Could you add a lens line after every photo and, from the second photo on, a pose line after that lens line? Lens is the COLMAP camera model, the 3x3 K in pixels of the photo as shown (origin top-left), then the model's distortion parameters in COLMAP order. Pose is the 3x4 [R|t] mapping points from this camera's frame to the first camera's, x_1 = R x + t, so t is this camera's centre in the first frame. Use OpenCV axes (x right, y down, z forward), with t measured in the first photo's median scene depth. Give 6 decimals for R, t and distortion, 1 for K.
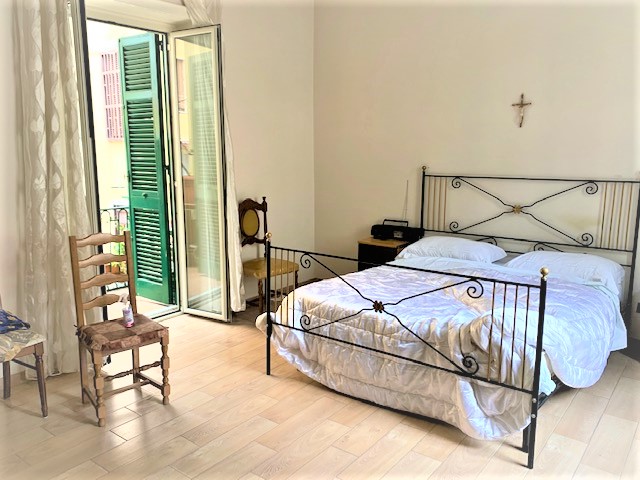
lens RADIAL K [[508.1, 0, 317.4], [0, 508.1, 239.8], [0, 0, 1]] dist [-0.001085, -0.005279]
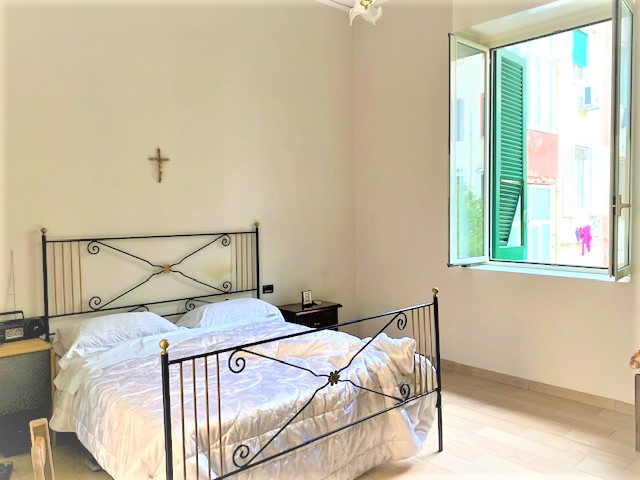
lens RADIAL K [[508.1, 0, 317.7], [0, 508.1, 239.9], [0, 0, 1]] dist [-0.001085, -0.005279]
pose [[0.179573, -0.052510, 0.982342, -0.482295], [0.186705, 0.982244, 0.018375, -0.079468], [-0.965865, 0.180108, 0.186189, 0.557899]]
